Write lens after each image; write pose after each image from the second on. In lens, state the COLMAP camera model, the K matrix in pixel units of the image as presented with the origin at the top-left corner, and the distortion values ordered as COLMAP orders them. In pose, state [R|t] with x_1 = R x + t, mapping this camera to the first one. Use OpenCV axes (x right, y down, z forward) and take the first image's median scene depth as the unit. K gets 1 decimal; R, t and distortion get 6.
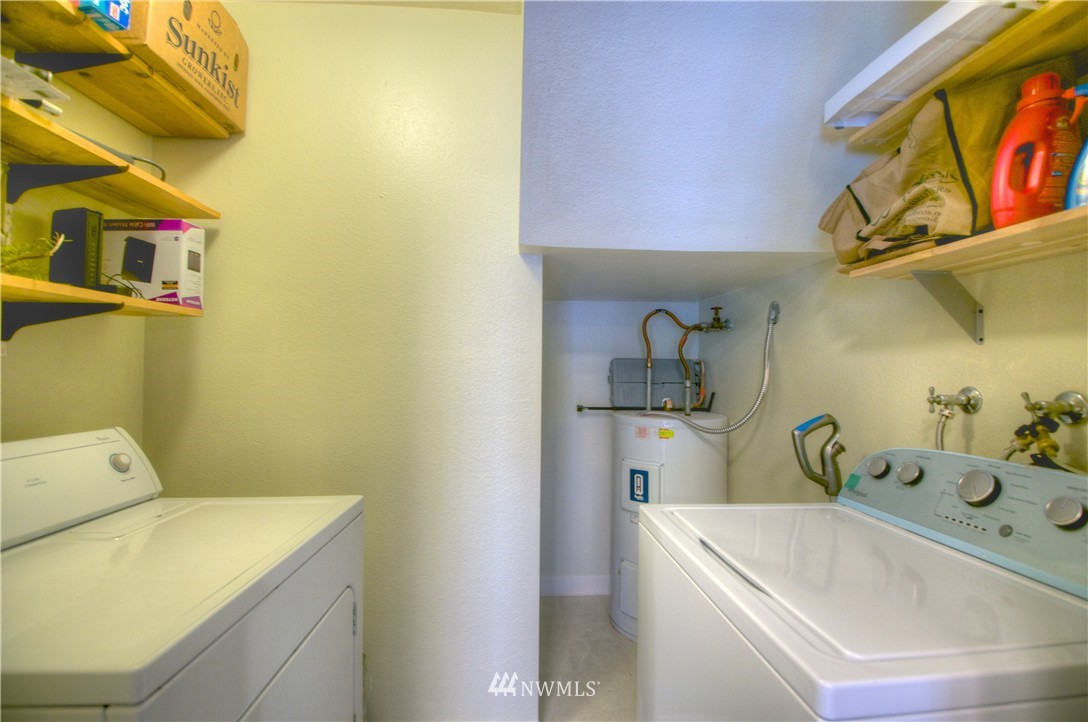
lens RADIAL K [[478.2, 0, 550.7], [0, 478.2, 363.9], [0, 0, 1]] dist [0.011163, -0.021689]
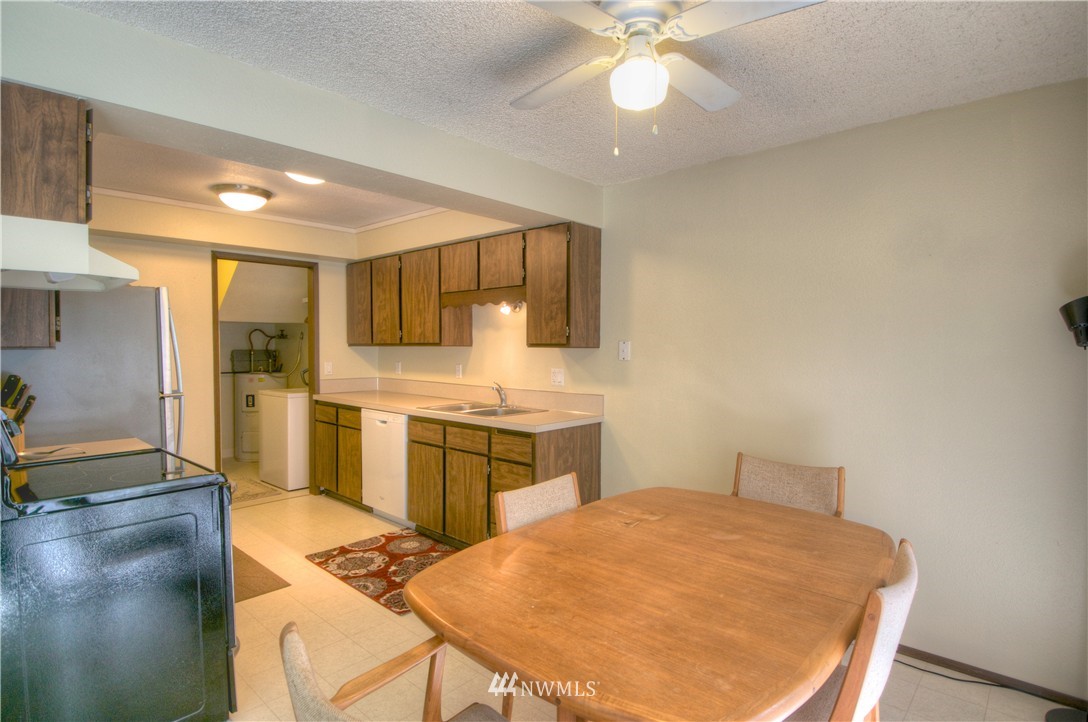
lens RADIAL K [[564.5, 0, 544.0], [0, 564.5, 361.0], [0, 0, 1]] dist [0.037883, -0.051582]
pose [[0.745584, -0.025146, 0.665937, -0.590167], [-0.005338, 0.999030, 0.043701, -0.088579], [-0.666390, -0.036138, 0.744727, -2.049851]]
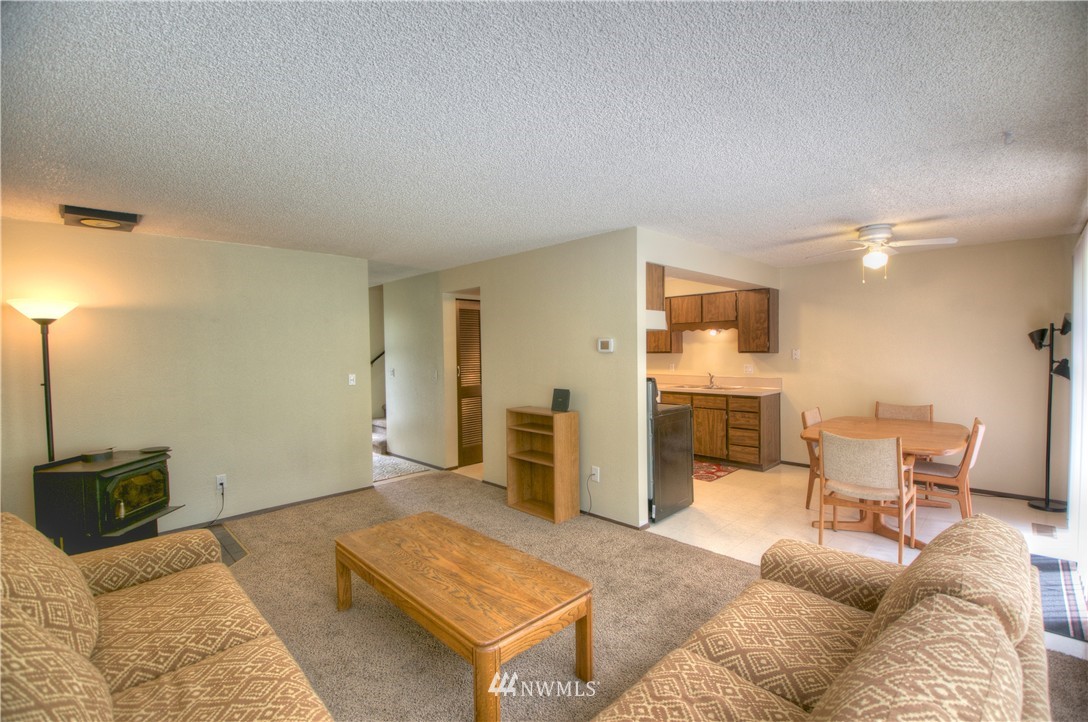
lens RADIAL K [[482.6, 0, 542.2], [0, 482.6, 355.9], [0, 0, 1]] dist [0.000889, -0.021529]
pose [[0.777327, -0.025621, 0.628575, -1.911053], [0.009958, 0.999546, 0.028427, -0.123443], [-0.629018, -0.015838, 0.777229, -2.157981]]
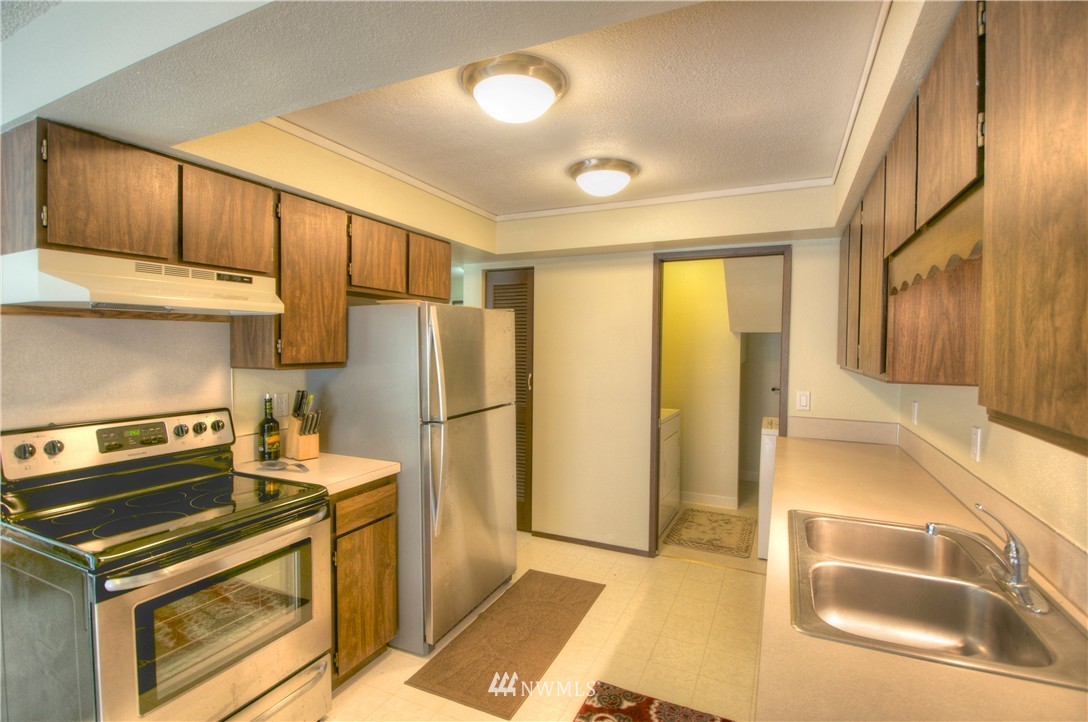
lens RADIAL K [[500.2, 0, 544.0], [0, 500.2, 361.0], [0, 0, 1]] dist [0.001407, 0.000036]
pose [[0.857636, 0.013738, -0.514073, 0.299863], [0.007031, 0.999236, 0.038434, -0.113544], [0.514209, -0.036576, 0.856885, -1.330167]]
